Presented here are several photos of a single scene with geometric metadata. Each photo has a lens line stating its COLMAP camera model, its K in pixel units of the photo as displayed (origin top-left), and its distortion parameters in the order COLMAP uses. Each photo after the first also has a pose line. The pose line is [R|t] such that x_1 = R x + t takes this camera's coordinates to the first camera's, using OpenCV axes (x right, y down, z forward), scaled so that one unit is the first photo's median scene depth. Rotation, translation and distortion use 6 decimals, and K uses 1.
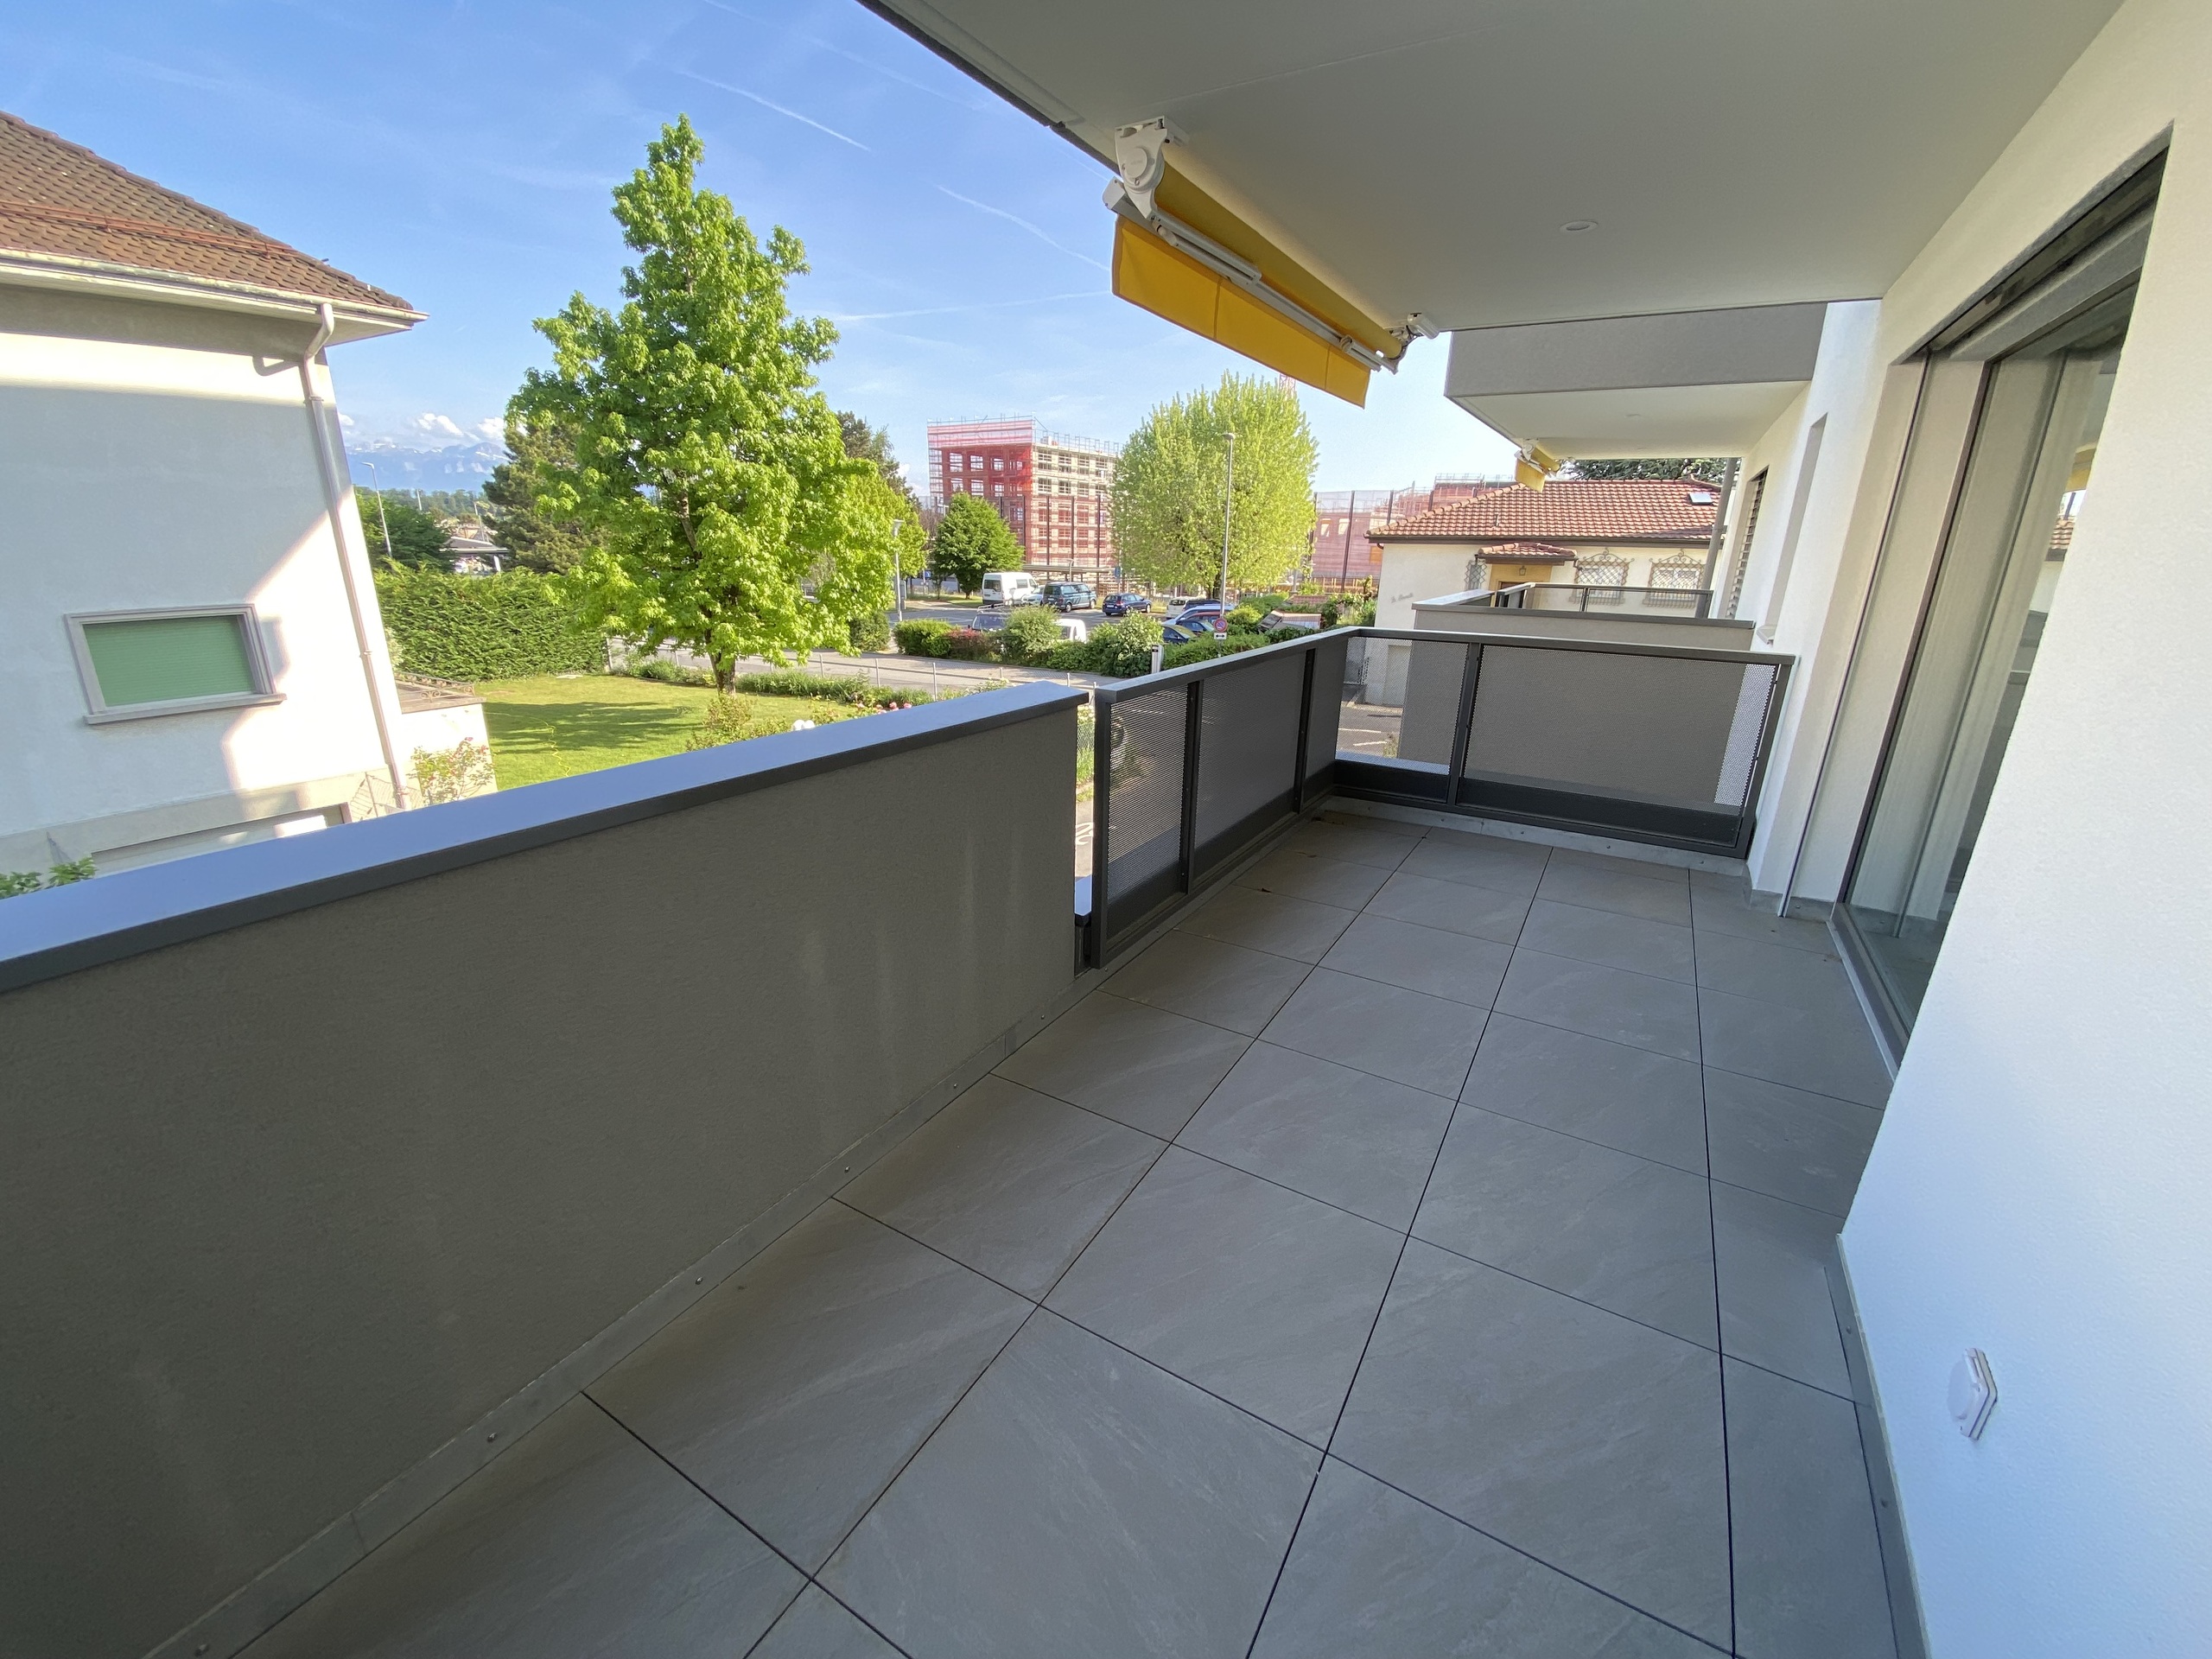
lens RADIAL K [[900.3, 0, 1100.7], [0, 900.3, 822.4], [0, 0, 1]] dist [-0.005471, -0.000419]
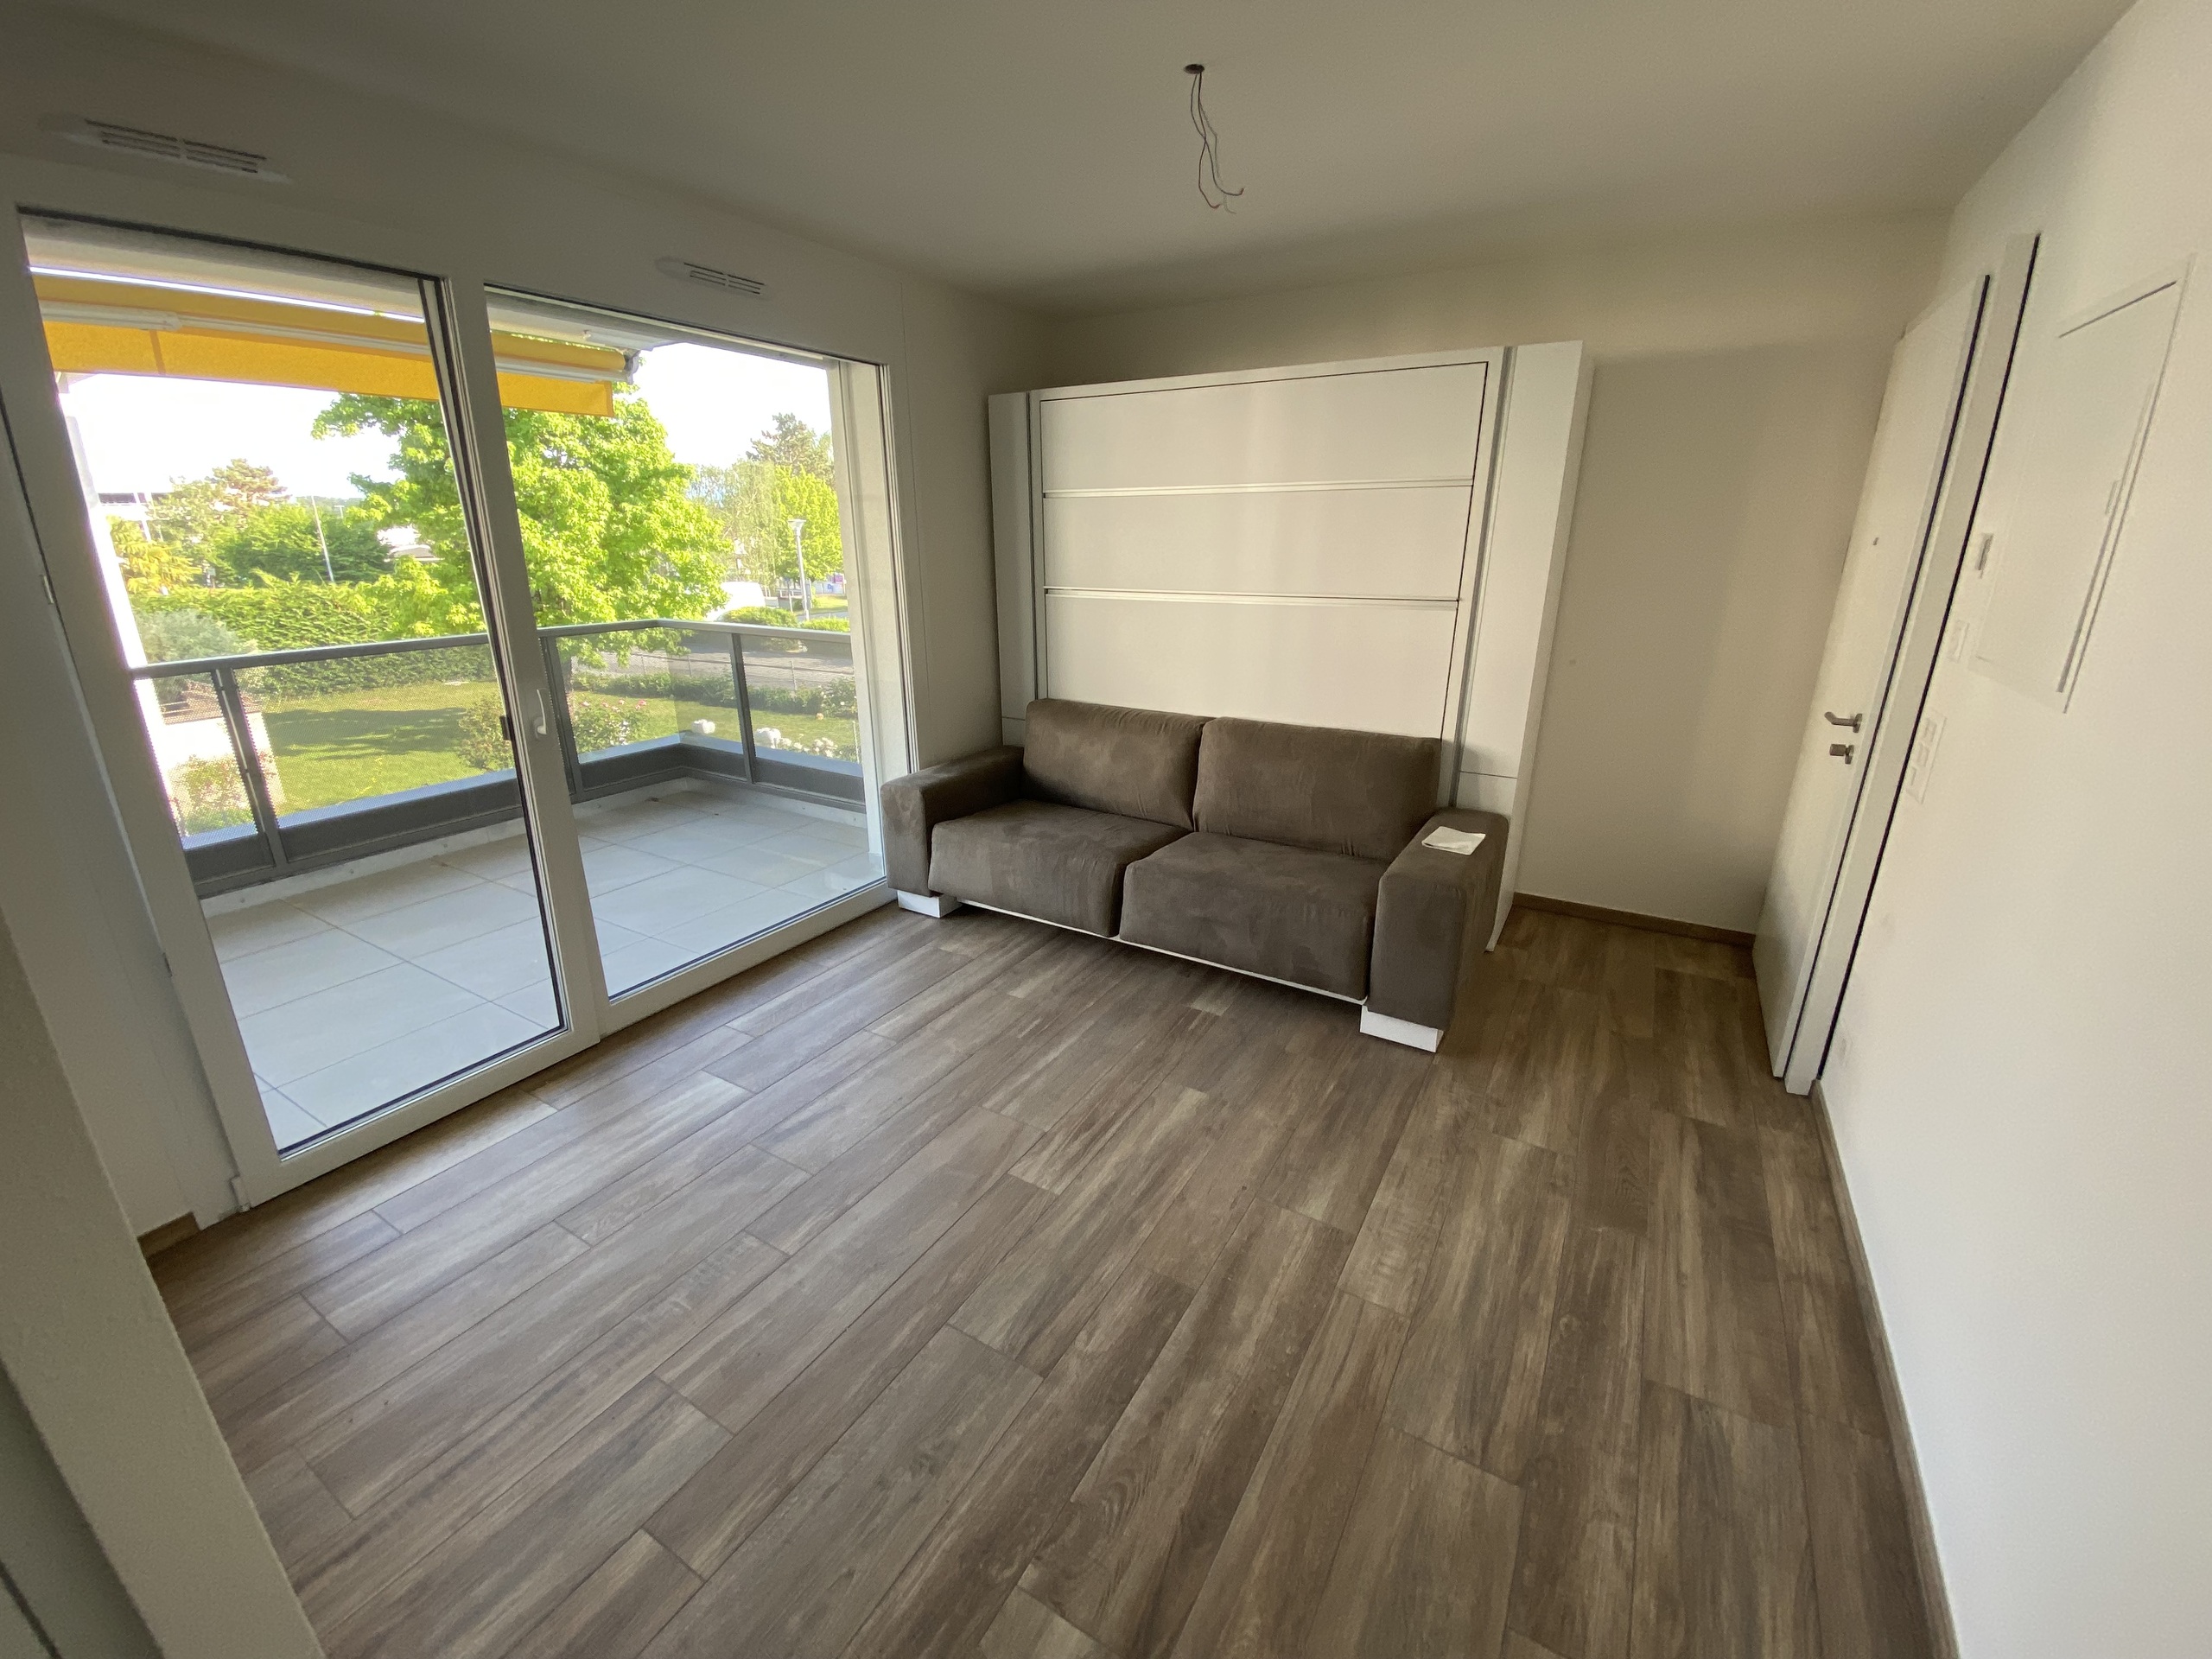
lens RADIAL K [[900.3, 0, 1108.8], [0, 900.3, 820.8], [0, 0, 1]] dist [-0.005471, -0.000419]
pose [[0.999684, -0.025023, 0.002508, 0.209511], [0.025009, 0.999673, 0.005334, 0.008621], [-0.002641, -0.005270, 0.999983, -0.021507]]
